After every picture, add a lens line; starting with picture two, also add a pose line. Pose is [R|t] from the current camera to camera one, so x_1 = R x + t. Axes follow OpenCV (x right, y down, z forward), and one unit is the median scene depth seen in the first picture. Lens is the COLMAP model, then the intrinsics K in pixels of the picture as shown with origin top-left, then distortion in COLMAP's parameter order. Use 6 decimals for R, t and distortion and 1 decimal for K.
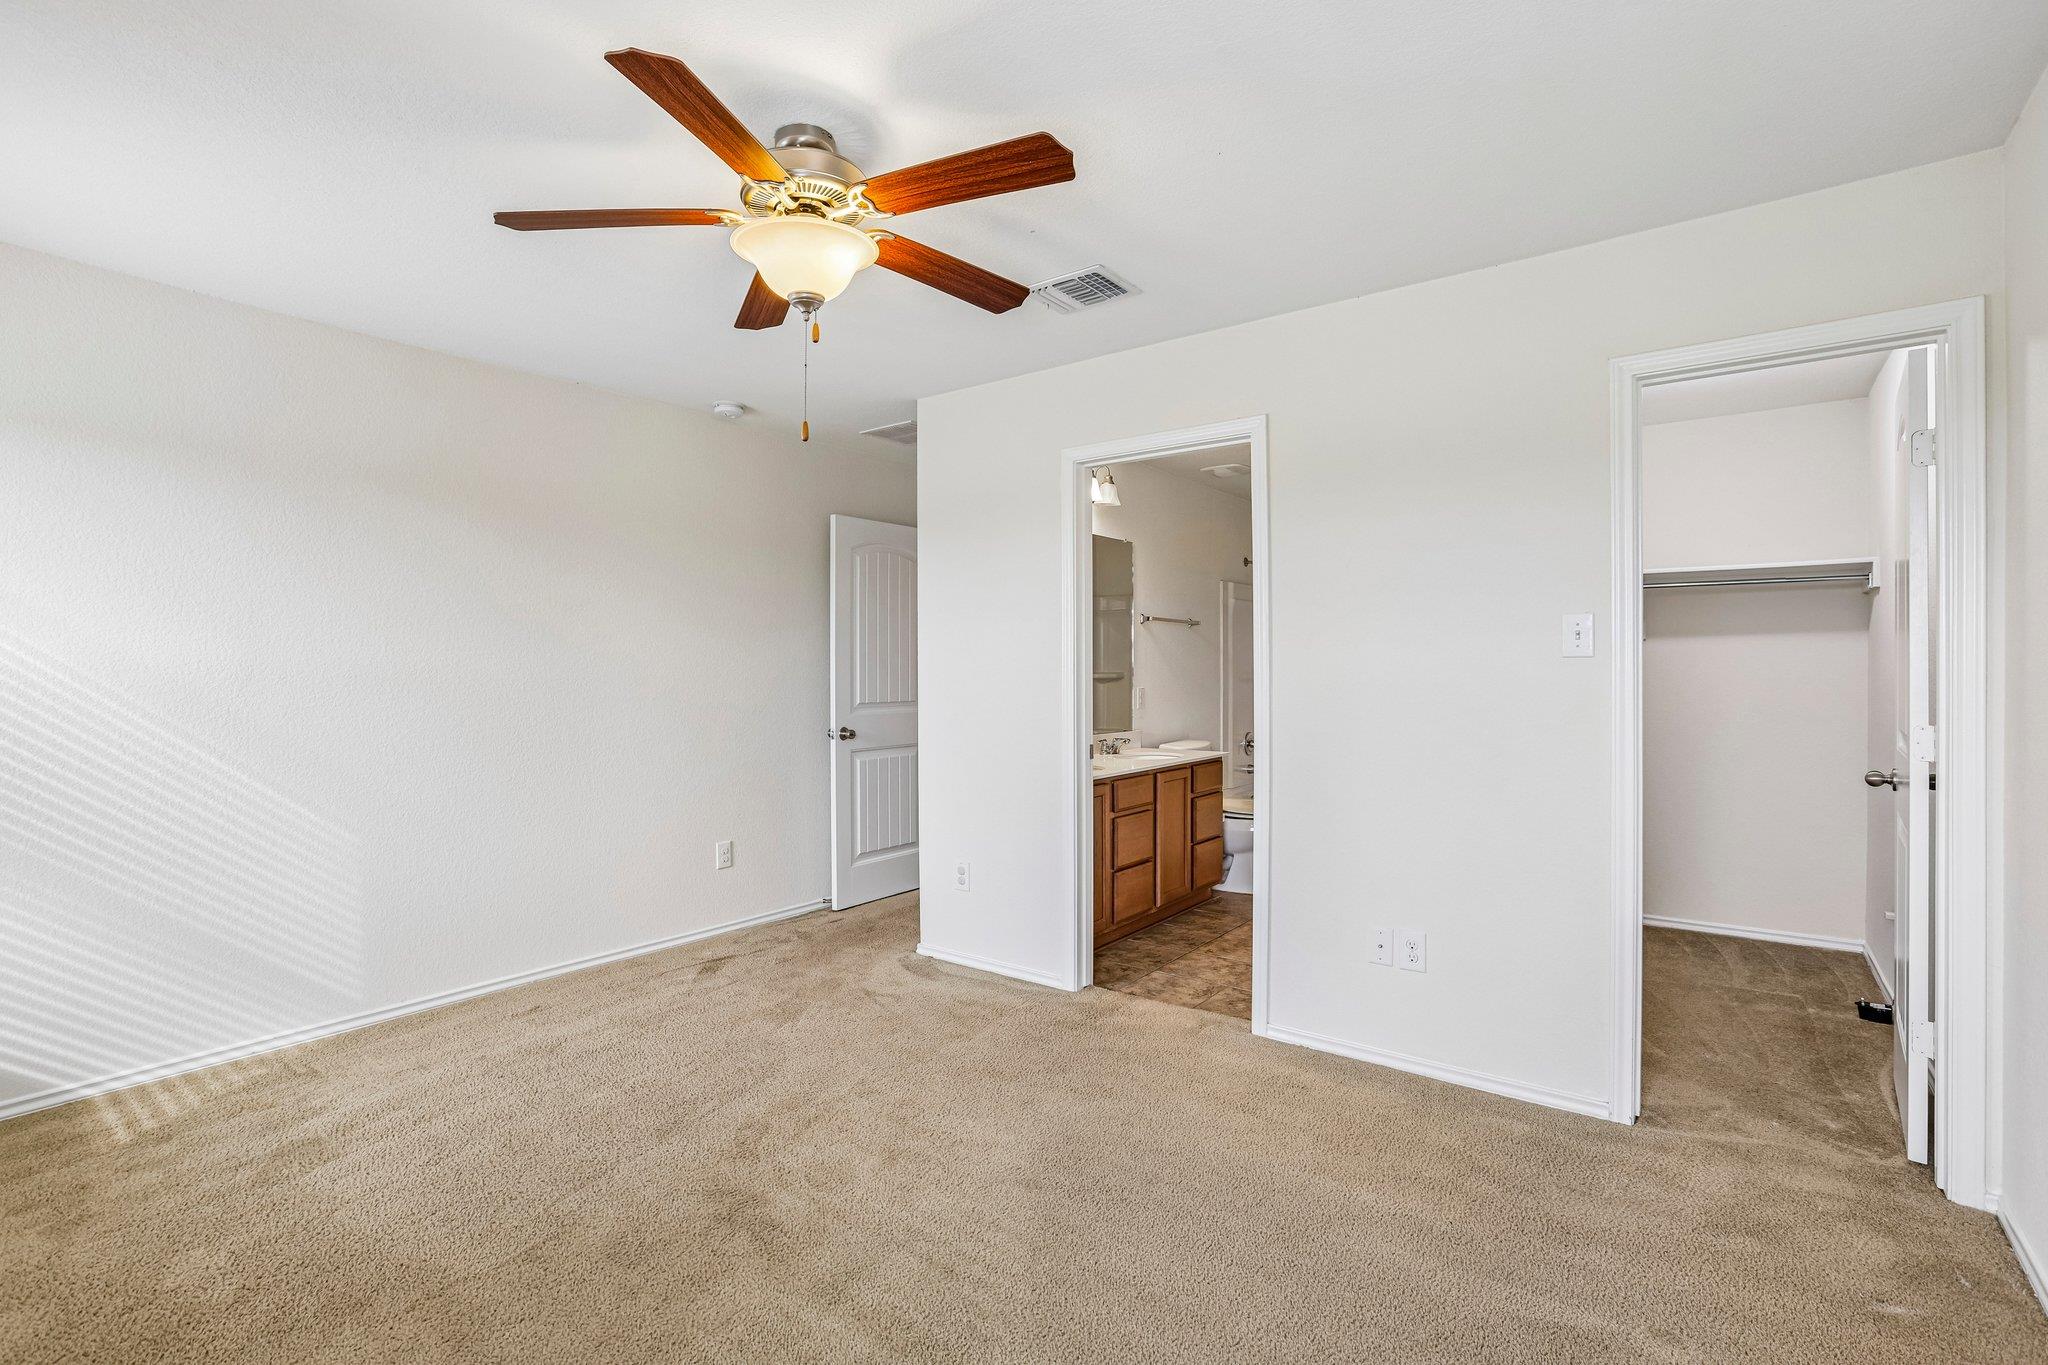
lens RADIAL K [[936.8, 0, 1033.3], [0, 936.8, 674.3], [0, 0, 1]] dist [-0.033850, 0.011262]
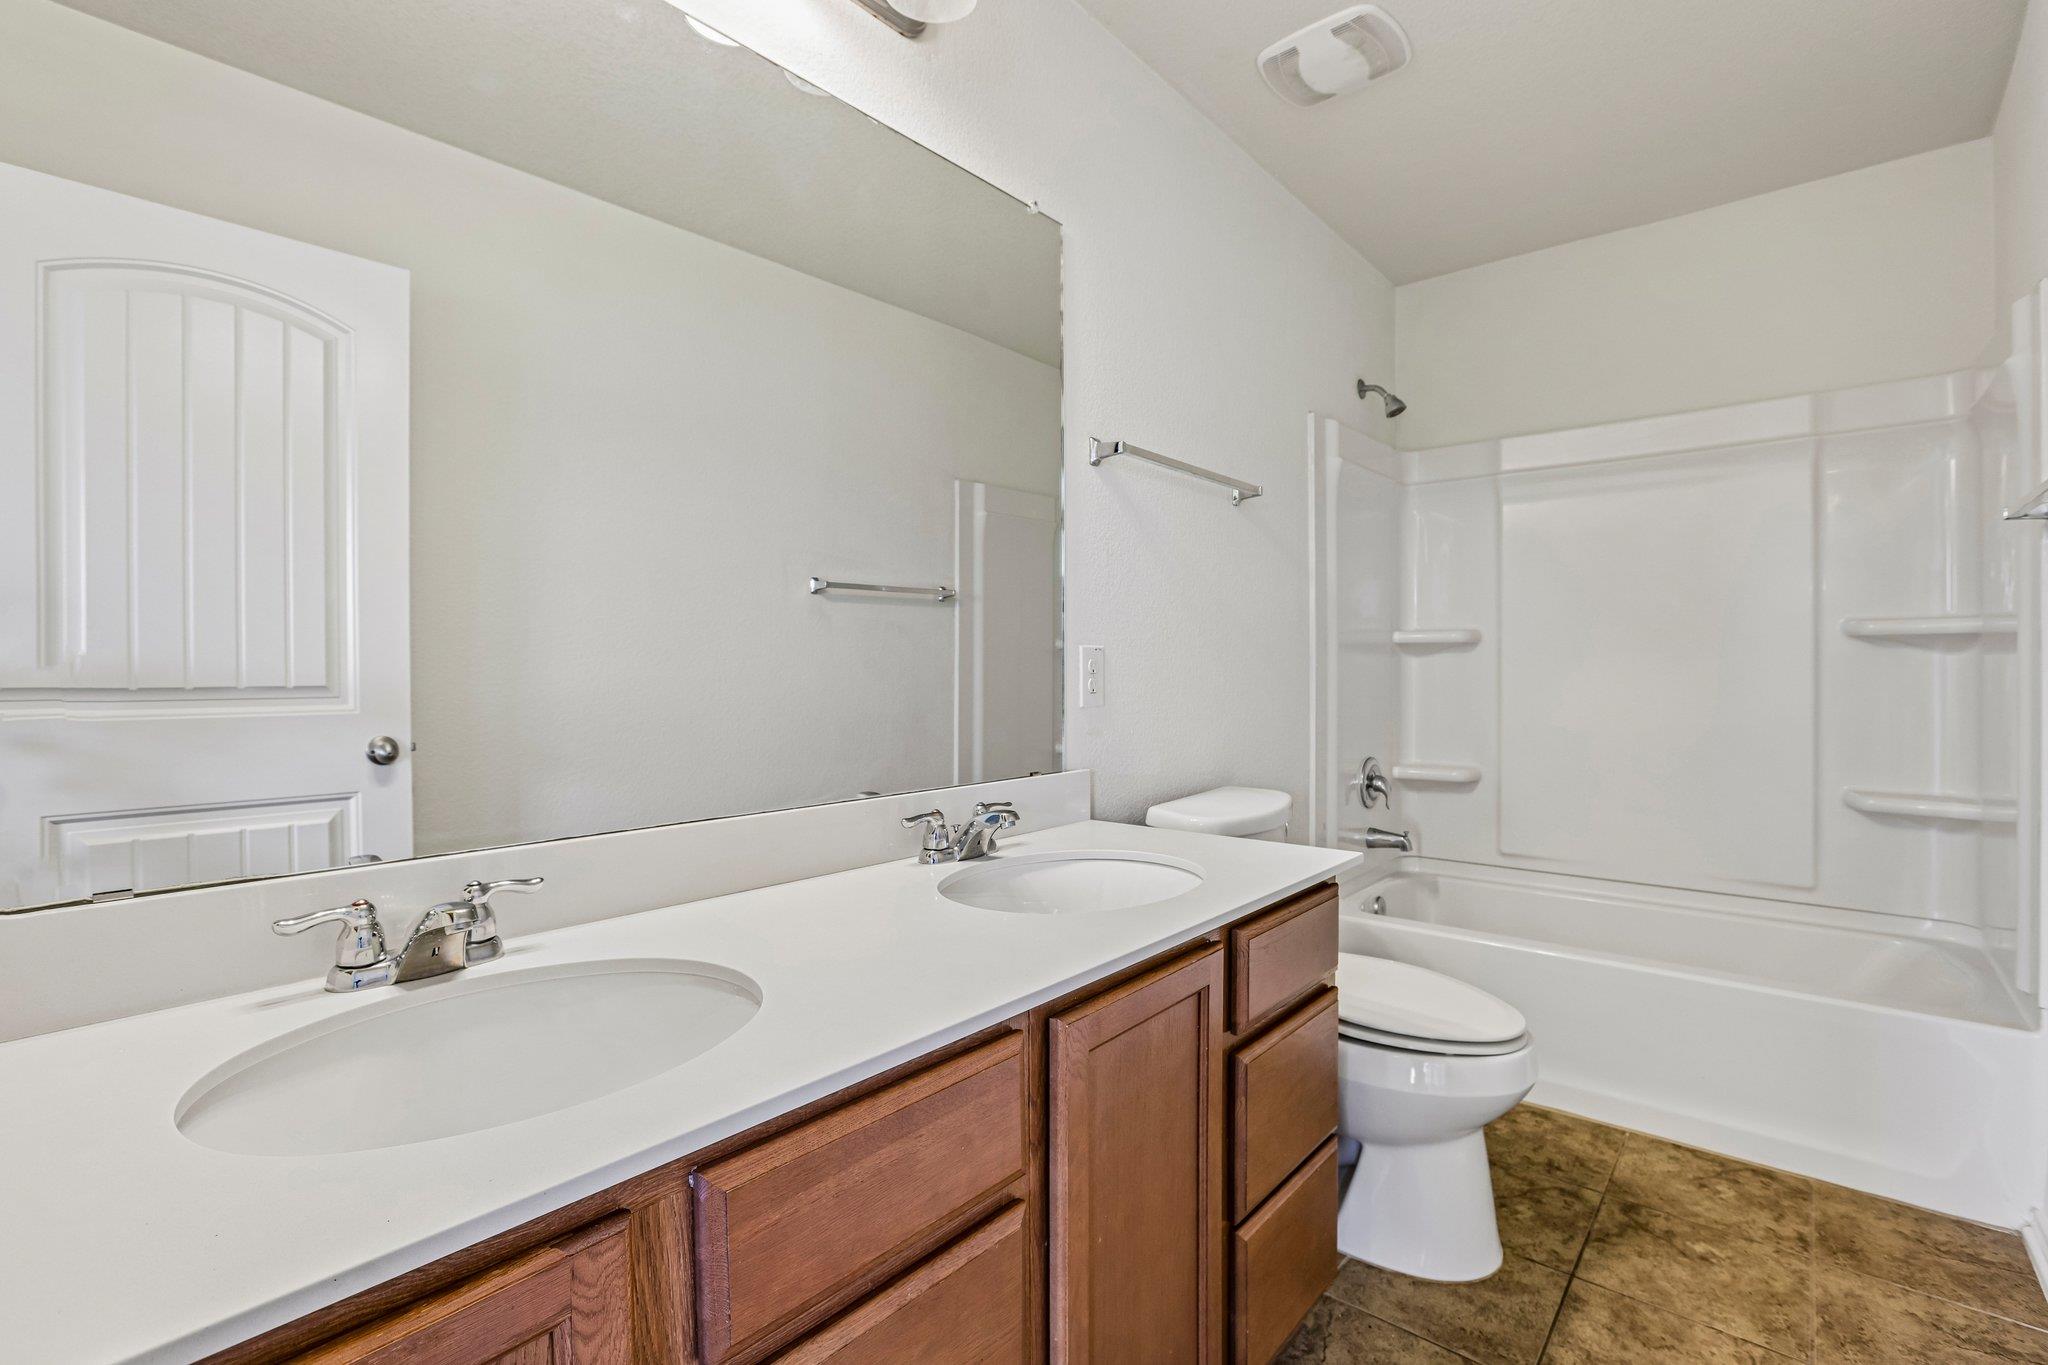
lens RADIAL K [[931.9, 0, 1028.3], [0, 931.9, 680.6], [0, 0, 1]] dist [-0.041551, 0.022626]
pose [[0.997530, 0.000082, -0.070237, 0.121868], [0.000859, 0.999910, 0.013362, 0.023571], [0.070231, -0.013389, 0.997441, 0.684903]]
